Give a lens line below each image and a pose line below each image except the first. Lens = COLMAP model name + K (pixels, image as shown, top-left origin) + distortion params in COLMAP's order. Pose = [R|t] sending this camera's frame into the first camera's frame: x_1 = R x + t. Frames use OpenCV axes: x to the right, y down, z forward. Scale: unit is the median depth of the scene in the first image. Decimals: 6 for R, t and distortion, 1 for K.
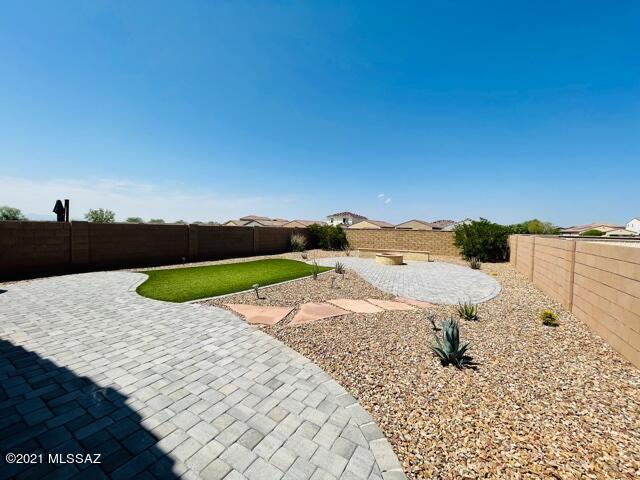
lens RADIAL K [[257.8, 0, 319.2], [0, 257.8, 239.2], [0, 0, 1]] dist [-0.003752, 0.000919]
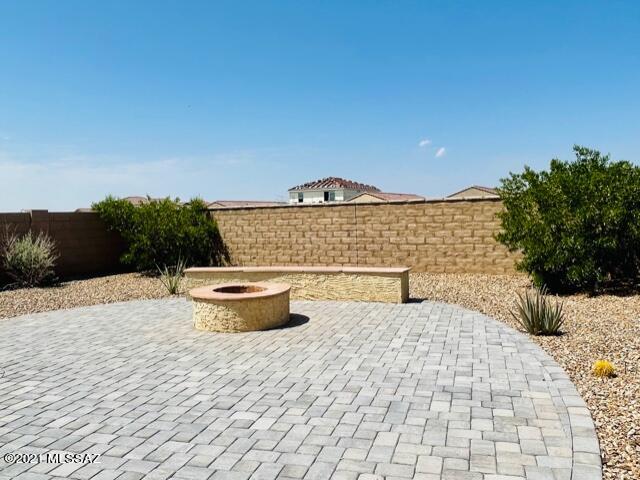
lens RADIAL K [[527.8, 0, 321.5], [0, 527.8, 241.4], [0, 0, 1]] dist [0.035930, 0.000710]
pose [[0.998098, -0.054347, 0.029106, 0.265438], [0.054225, 0.998516, 0.004965, 0.007305], [-0.029332, -0.003377, 0.999564, 0.333024]]
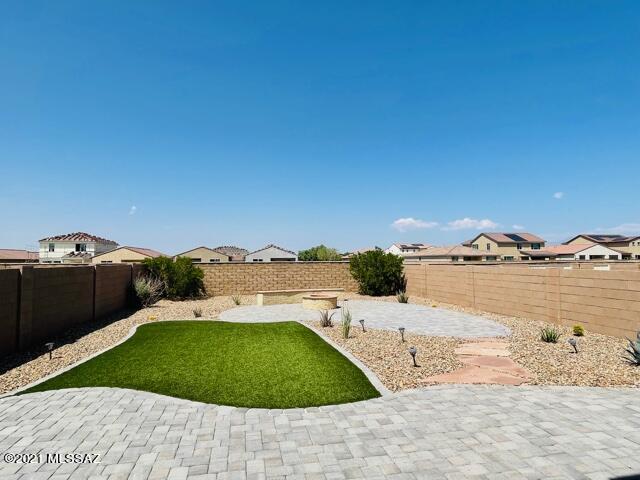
lens RADIAL K [[388.6, 0, 319.8], [0, 388.6, 241.2], [0, 0, 1]] dist [-0.002884, -0.000054]
pose [[0.739638, 0.005833, 0.672980, -0.383599], [0.051875, 0.996493, -0.065650, -0.020590], [-0.671003, 0.083468, 0.736742, 0.115166]]
